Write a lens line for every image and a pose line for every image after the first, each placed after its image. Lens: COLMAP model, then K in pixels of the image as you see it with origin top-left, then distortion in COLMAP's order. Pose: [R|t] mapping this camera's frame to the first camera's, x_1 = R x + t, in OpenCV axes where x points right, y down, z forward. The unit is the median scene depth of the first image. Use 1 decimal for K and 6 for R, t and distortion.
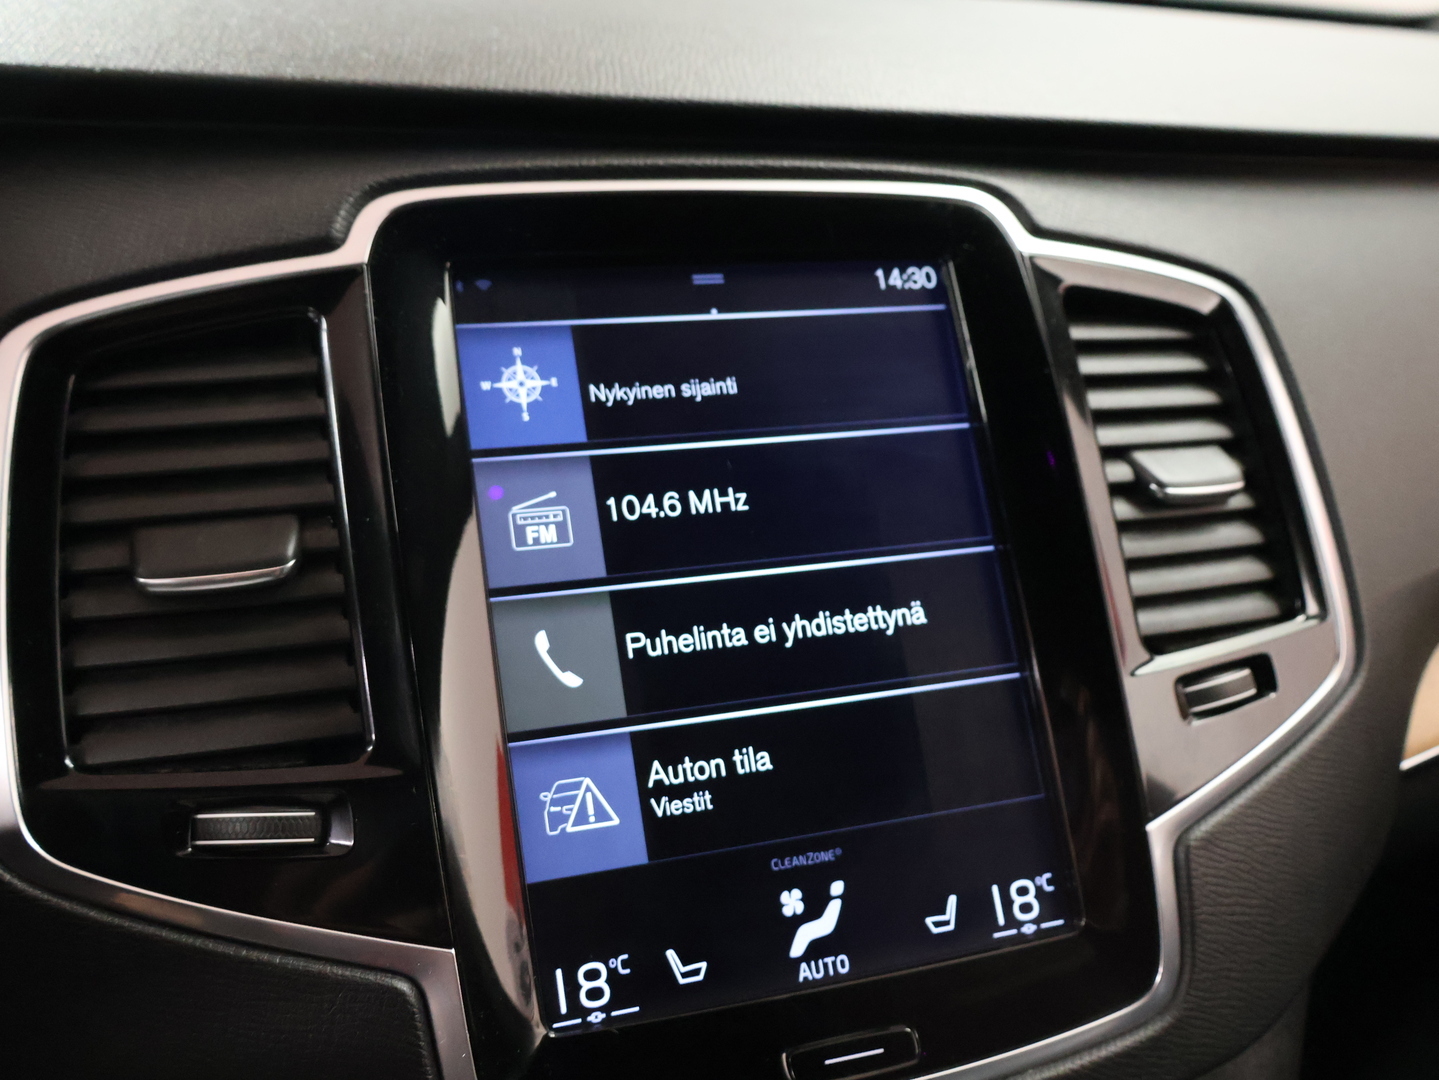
lens RADIAL K [[1345.5, 0, 721.3], [0, 1345.5, 529.3], [0, 0, 1]] dist [-0.000884, 0.000989]
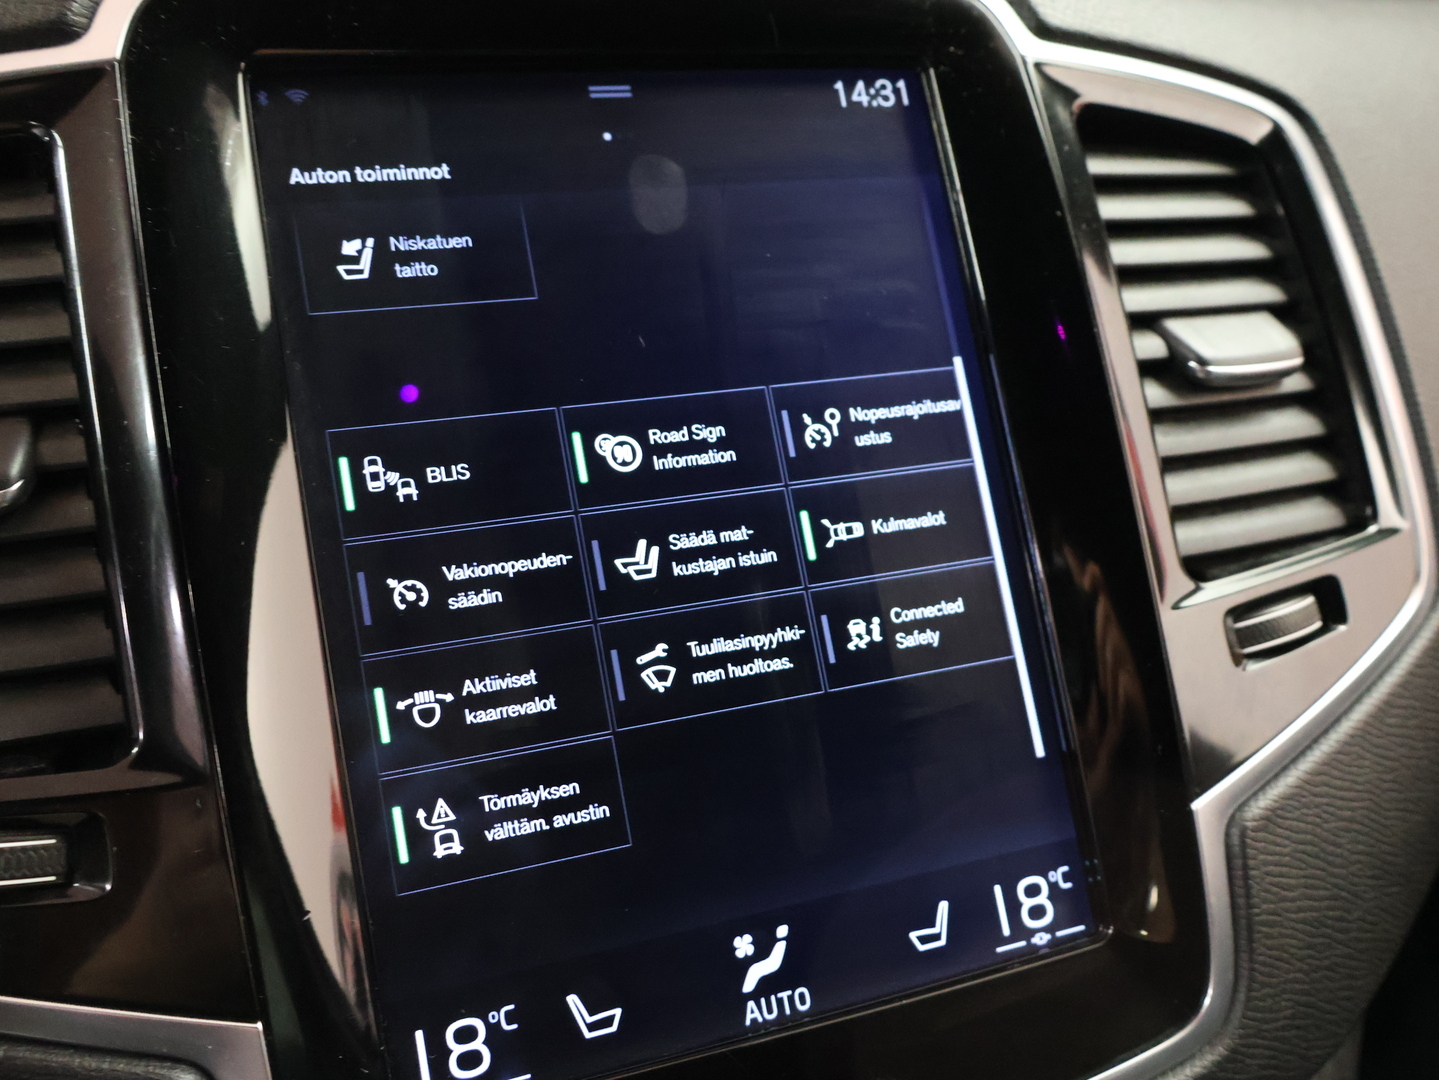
lens RADIAL K [[1317.9, 0, 719.5], [0, 1317.9, 540.0], [0, 0, 1]] dist [-0.010540, 0.011549]
pose [[0.999269, -0.019958, 0.032617, 0.023222], [0.017232, 0.996498, 0.081818, 0.002729], [-0.034135, -0.081196, 0.996113, 0.268426]]
